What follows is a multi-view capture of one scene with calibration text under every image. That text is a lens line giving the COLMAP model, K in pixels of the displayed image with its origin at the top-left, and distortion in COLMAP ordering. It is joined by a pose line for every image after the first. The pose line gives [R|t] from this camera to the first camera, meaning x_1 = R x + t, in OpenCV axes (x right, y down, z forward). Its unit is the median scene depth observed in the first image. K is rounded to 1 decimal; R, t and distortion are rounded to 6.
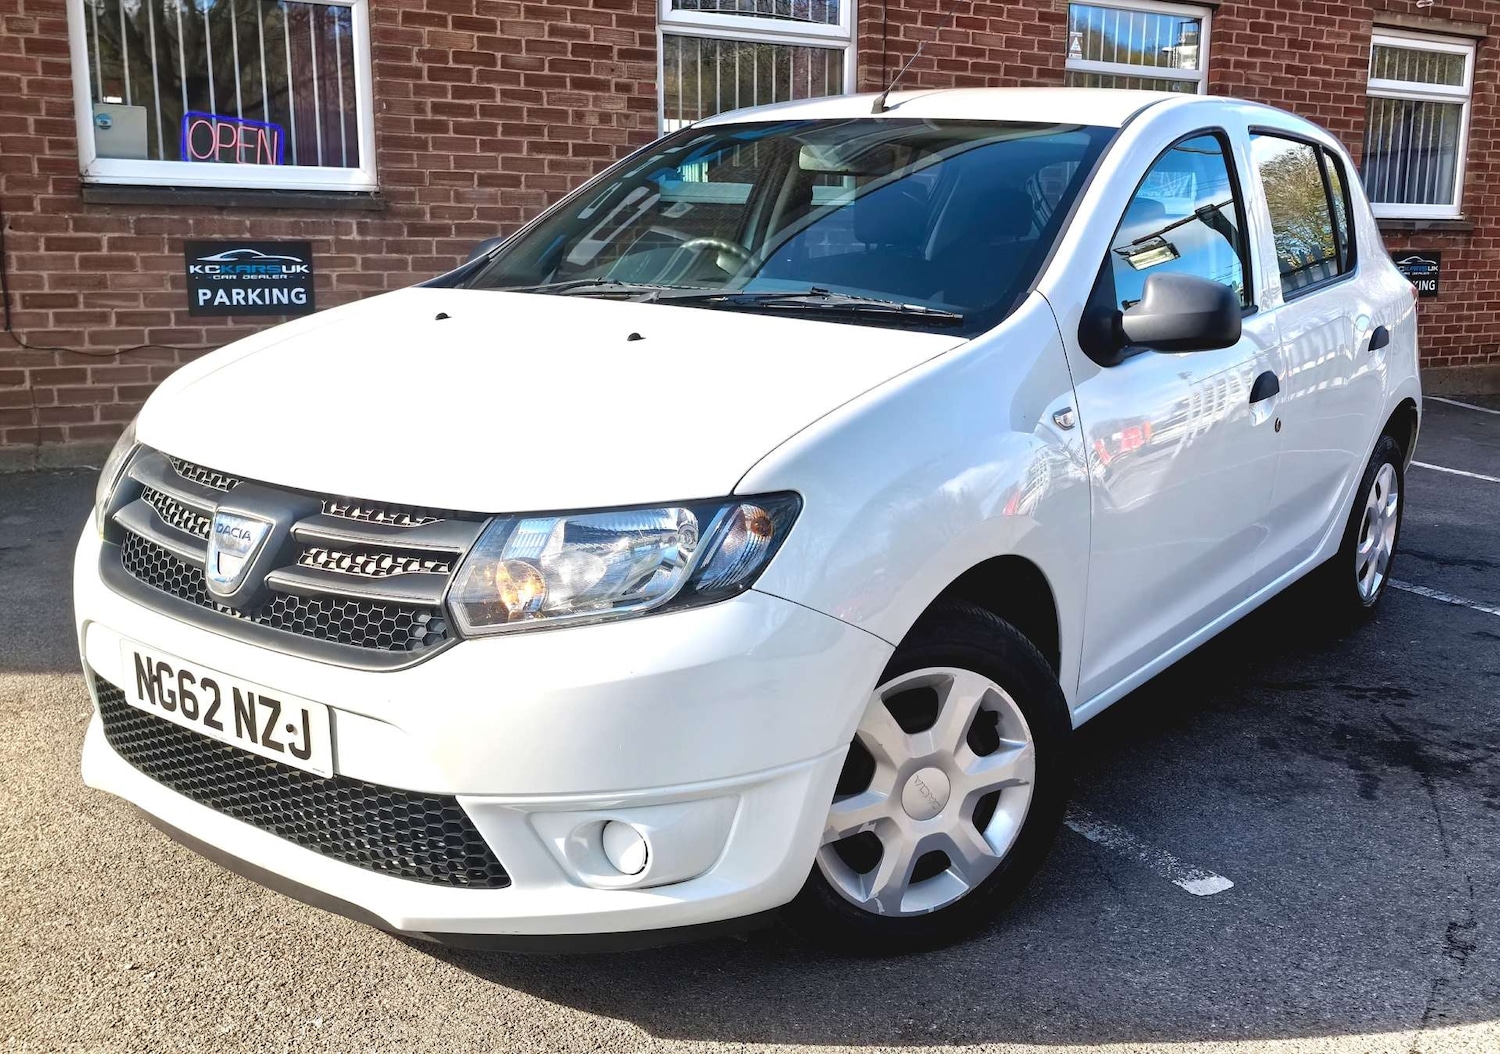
lens RADIAL K [[1459.4, 0, 752.0], [0, 1459.4, 553.8], [0, 0, 1]] dist [0.009222, 0.019870]
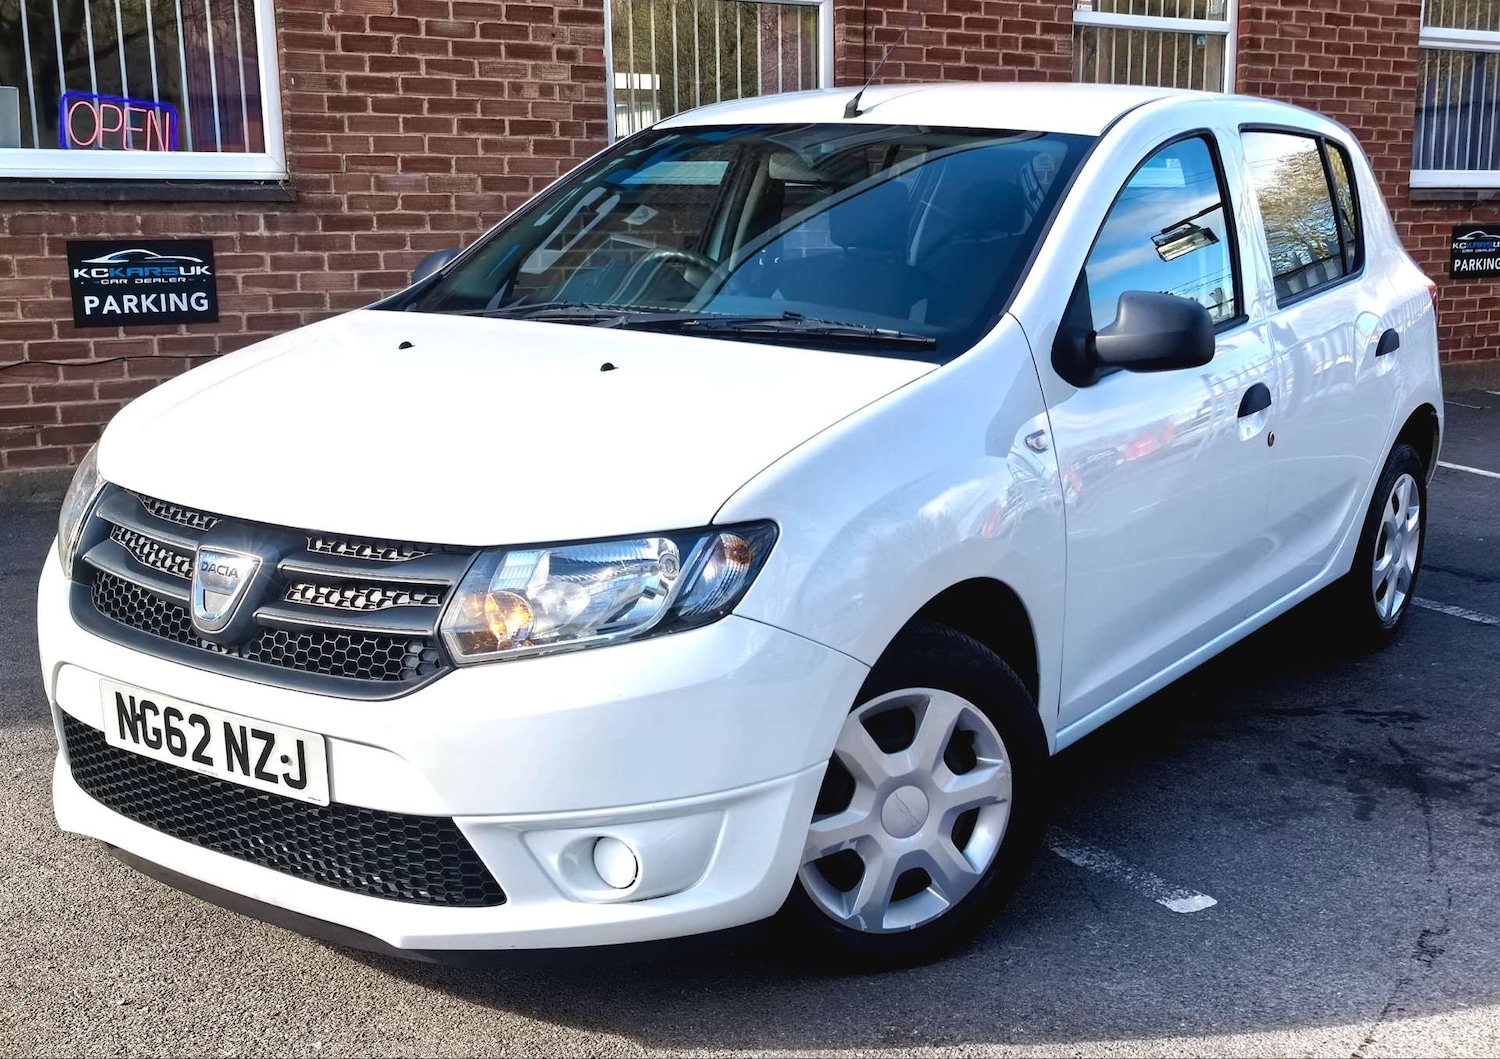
lens RADIAL K [[1786.5, 0, 793.7], [0, 1786.5, 617.2], [0, 0, 1]] dist [0.026373, -0.040879]
pose [[0.999006, -0.021395, 0.039107, -0.003202], [0.020783, 0.999656, 0.015982, 0.004053], [-0.039435, -0.015153, 0.999107, -0.164154]]
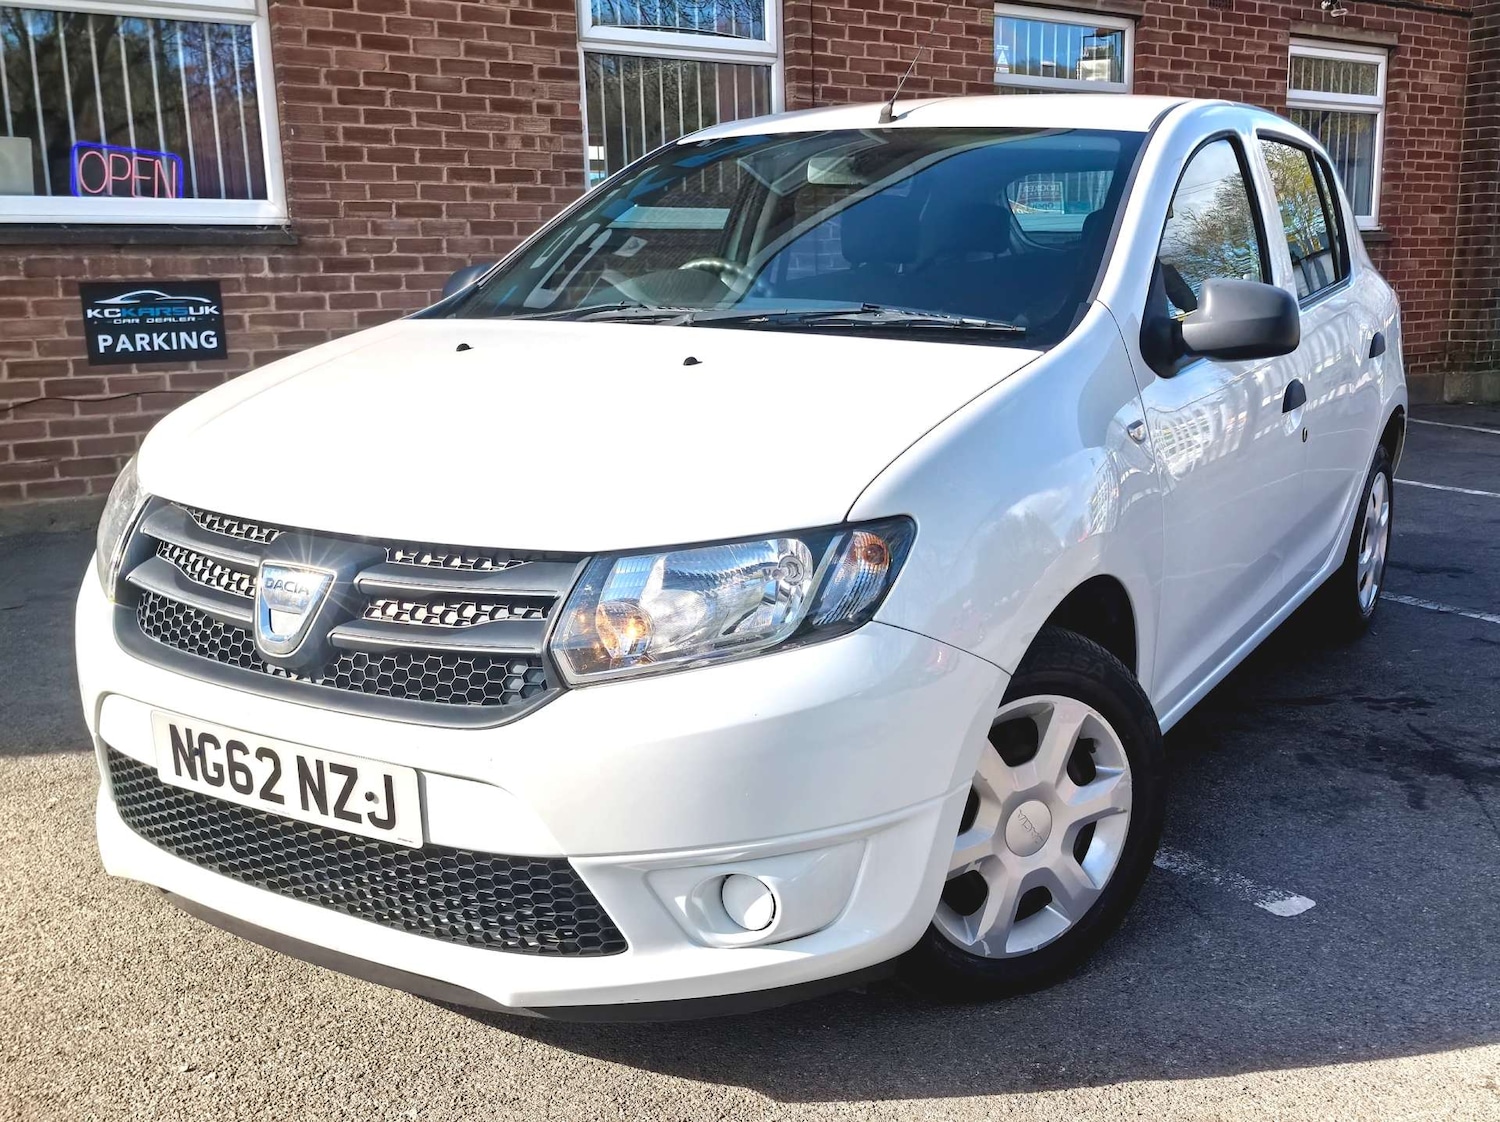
lens RADIAL K [[1511.8, 0, 779.6], [0, 1511.8, 610.9], [0, 0, 1]] dist [0.011021, 0.016694]
pose [[0.994935, -0.046537, 0.089098, -0.084224], [0.045737, 0.998893, 0.011000, 0.002614], [-0.089511, -0.006869, 0.995962, 0.018999]]
